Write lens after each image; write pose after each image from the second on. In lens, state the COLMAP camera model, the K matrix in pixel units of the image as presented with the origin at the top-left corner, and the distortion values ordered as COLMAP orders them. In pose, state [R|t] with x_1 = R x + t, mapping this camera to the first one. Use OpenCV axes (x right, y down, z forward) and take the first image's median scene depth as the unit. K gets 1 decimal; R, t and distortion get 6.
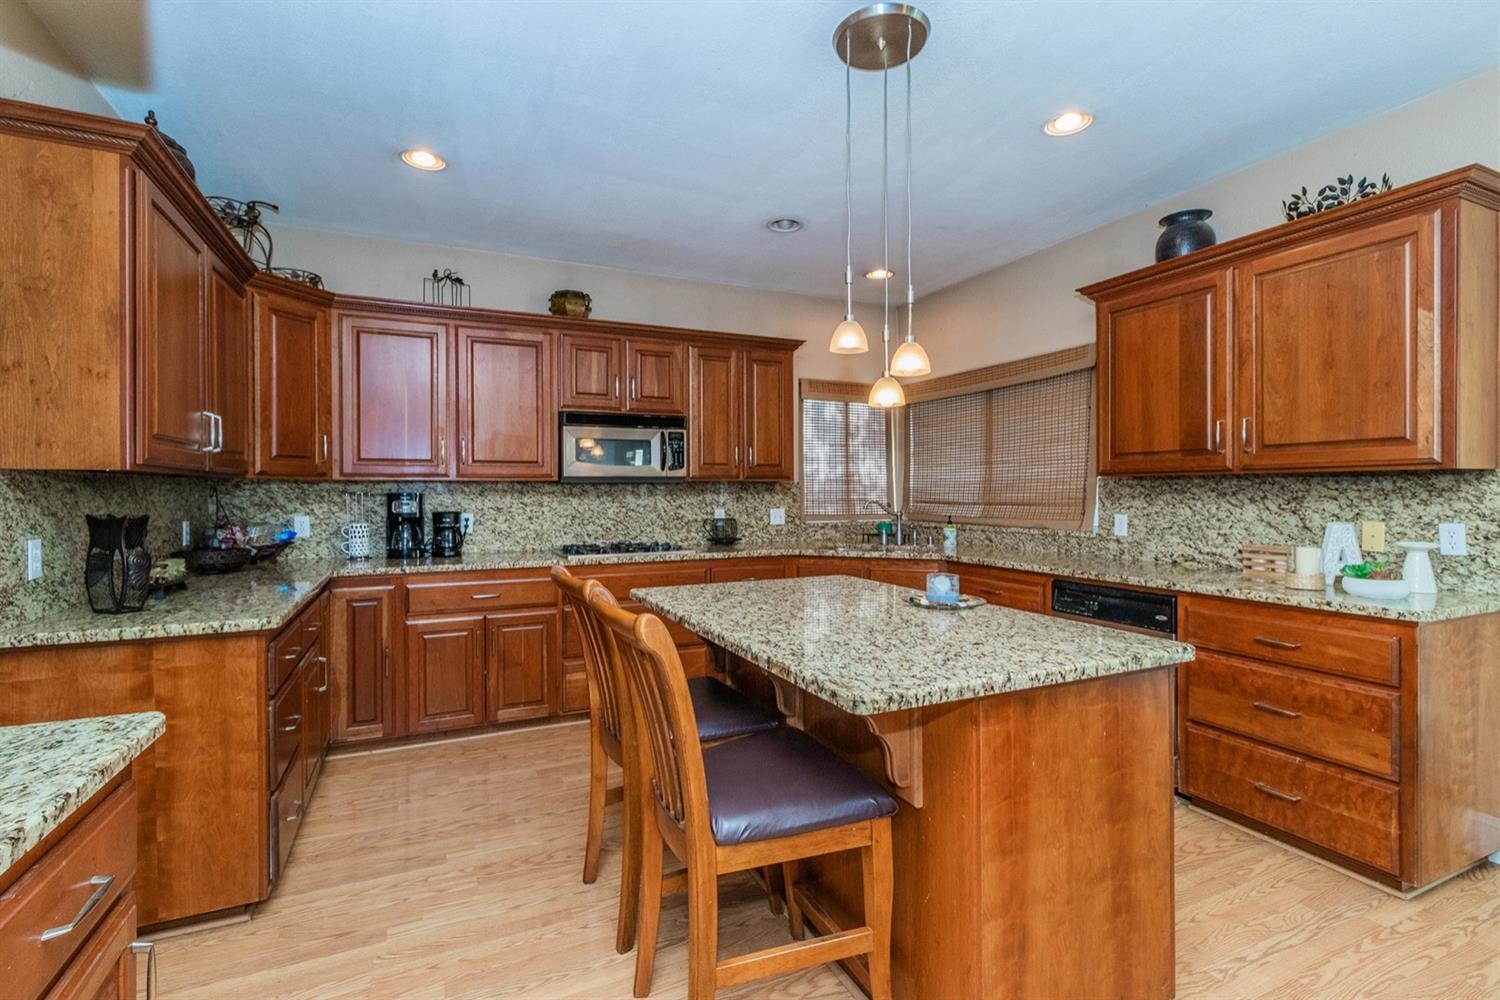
lens RADIAL K [[692.0, 0, 744.6], [0, 692.0, 494.4], [0, 0, 1]] dist [0.002686, 0.000774]
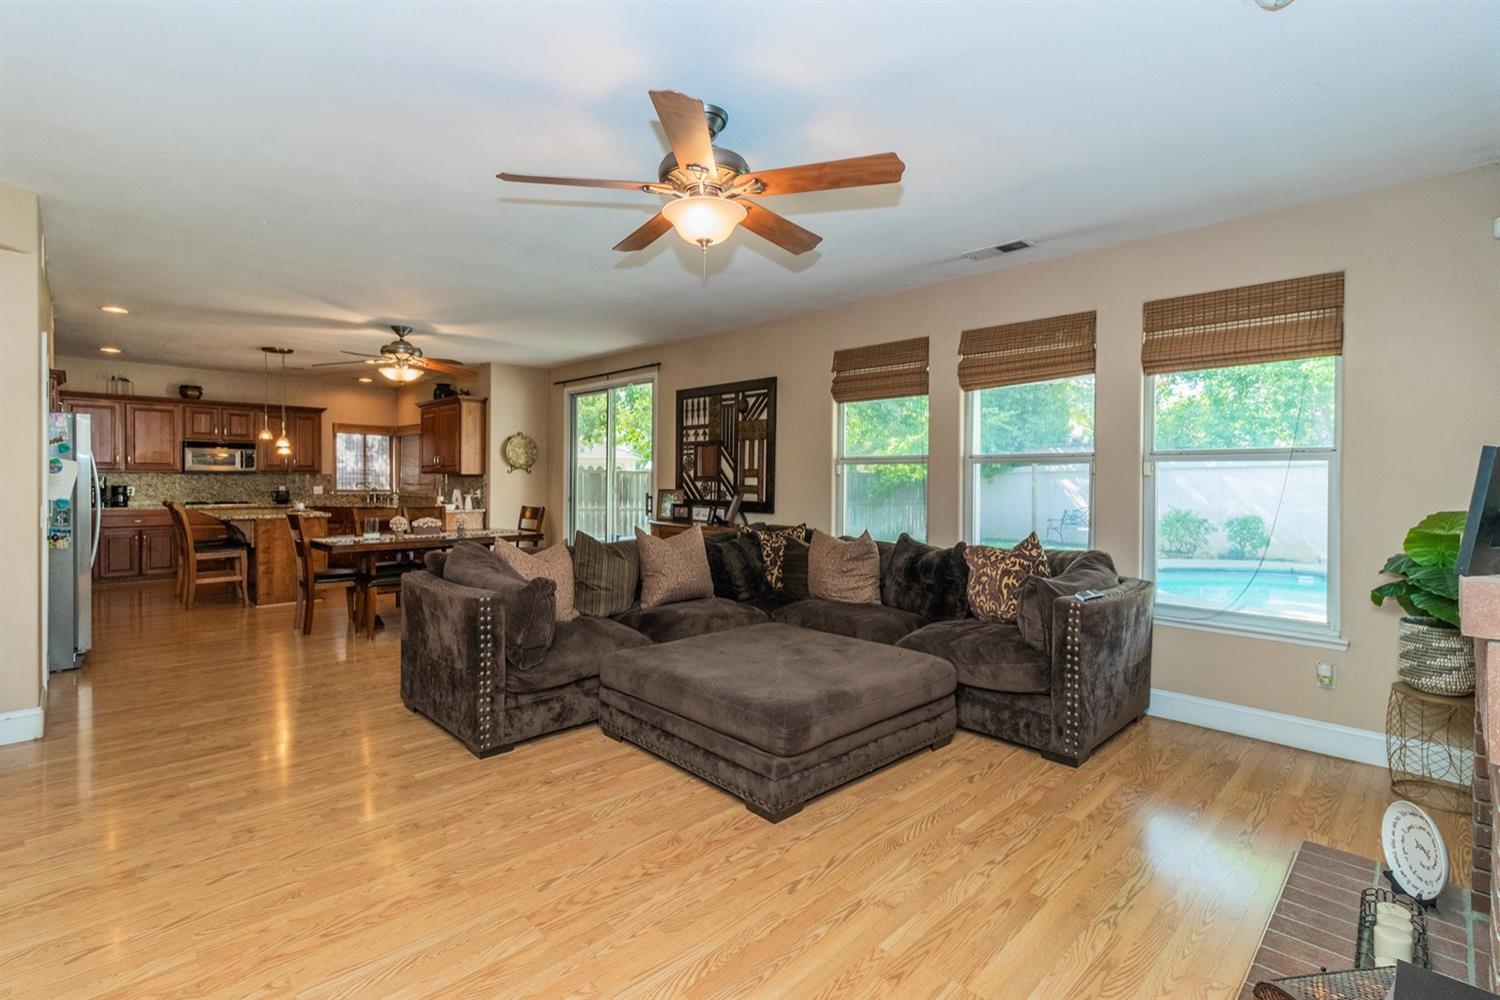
lens RADIAL K [[692.0, 0, 752.6], [0, 692.0, 486.8], [0, 0, 1]] dist [0.002686, 0.000774]
pose [[0.940693, 0.005136, 0.339219, 0.705721], [-0.007744, 0.999950, 0.006336, -0.001329], [-0.339170, -0.008587, 0.940686, -1.735185]]
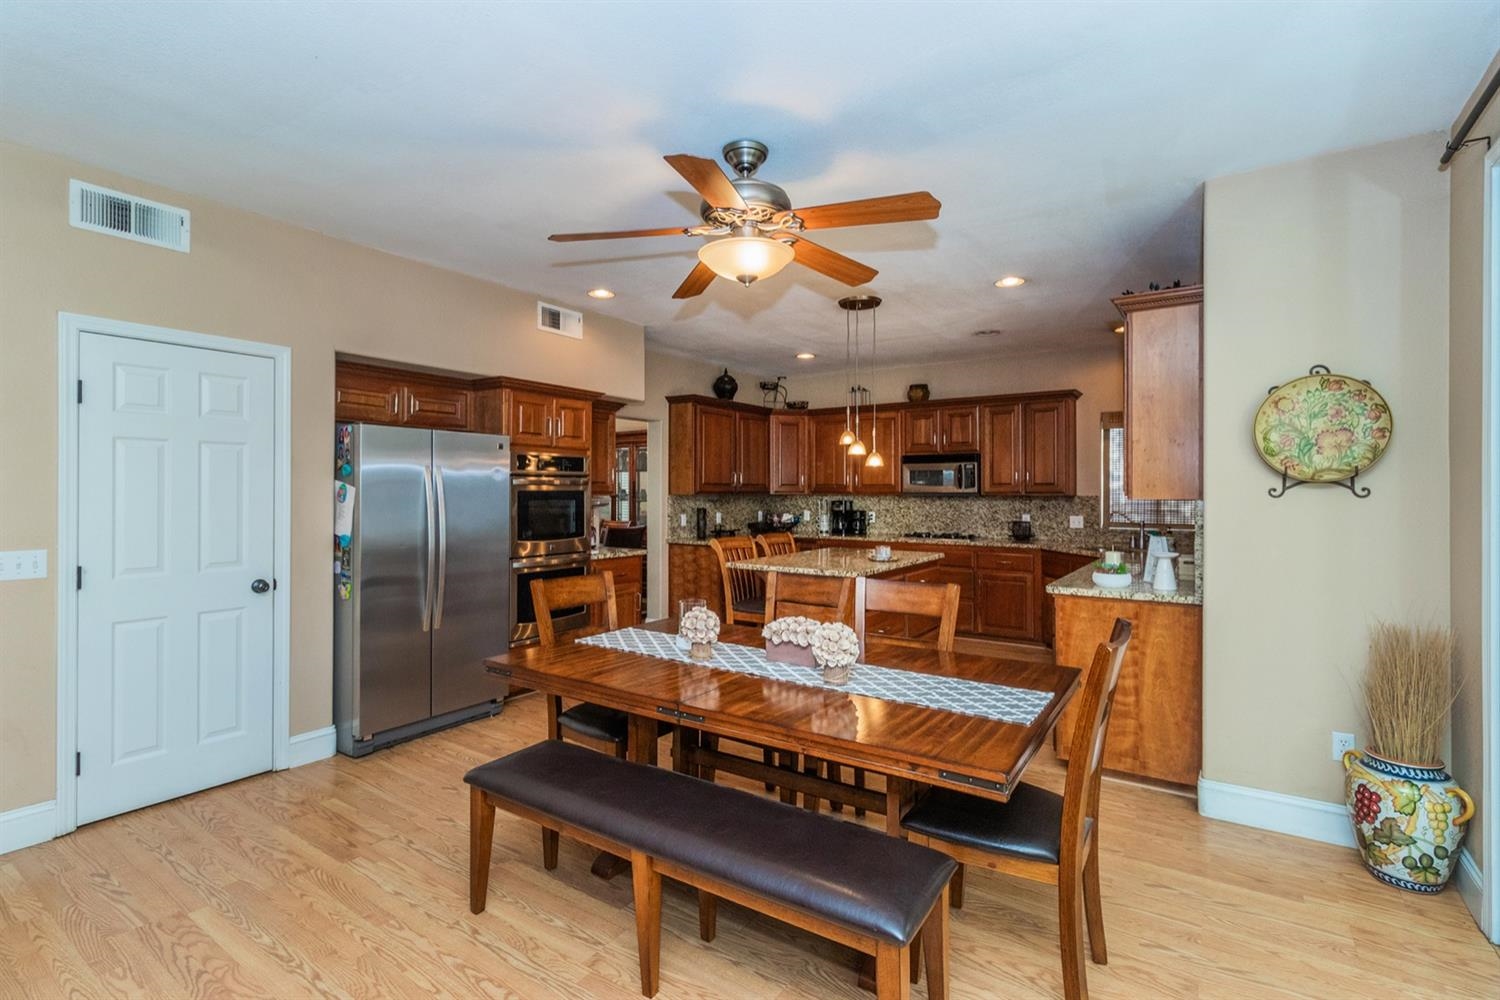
lens RADIAL K [[692.0, 0, 746.3], [0, 692.0, 489.1], [0, 0, 1]] dist [0.002686, 0.000774]
pose [[0.504570, 0.000803, -0.863371, 1.065615], [-0.006699, 0.999973, -0.002985, -0.027180], [0.863345, 0.007290, 0.504562, -0.239847]]
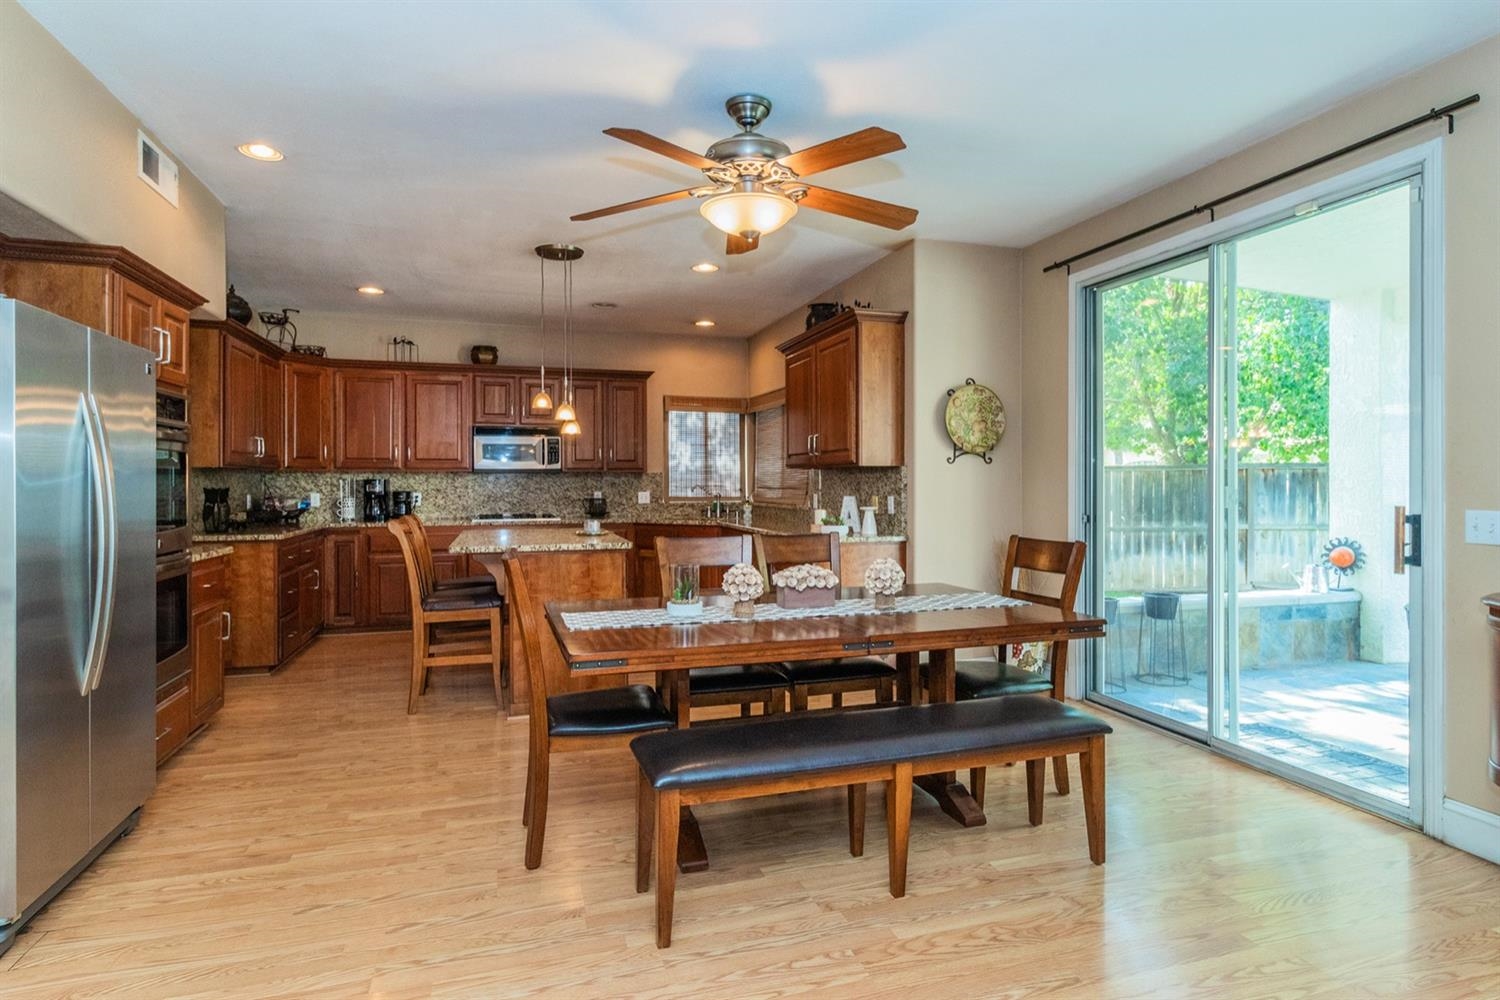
lens RADIAL K [[800.2, 0, 753.6], [0, 800.2, 481.7], [0, 0, 1]] dist [-0.003334, -0.000511]
pose [[0.991277, 0.001307, -0.131786, 0.585365], [-0.002158, 0.999978, -0.006313, 0.012399], [0.131774, 0.006543, 0.991258, -0.673341]]
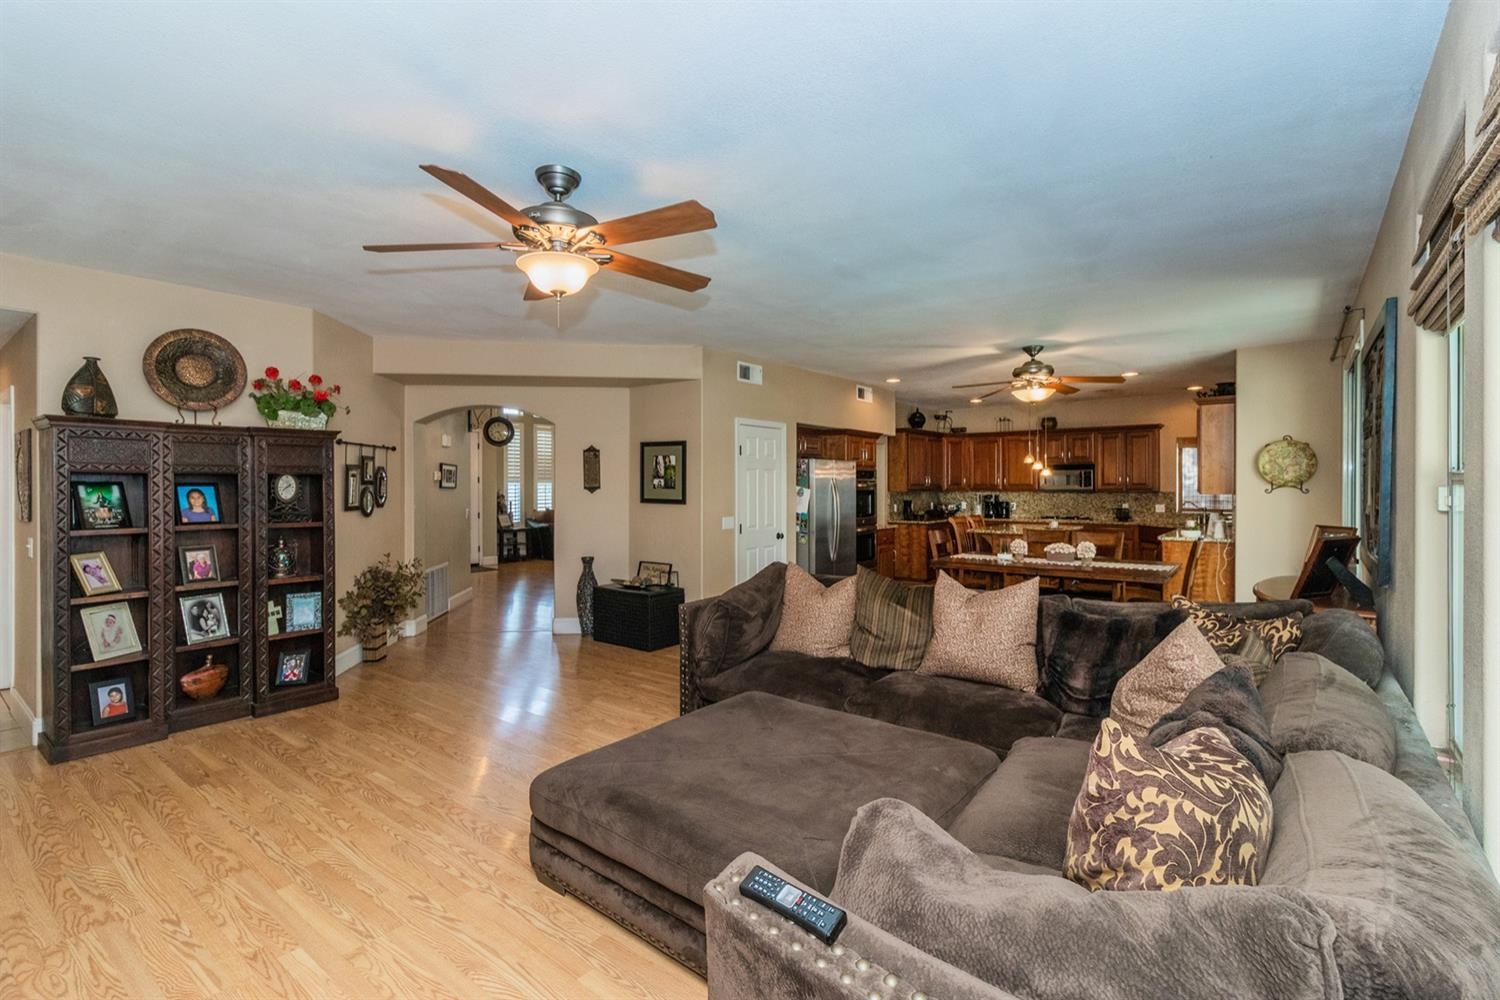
lens RADIAL K [[692.0, 0, 743.1], [0, 692.0, 489.3], [0, 0, 1]] dist [0.002686, 0.000774]
pose [[0.448885, 0.006251, -0.893568, 1.619413], [-0.003000, 0.999980, 0.005488, -0.038511], [0.893584, 0.000217, 0.448895, -1.230355]]
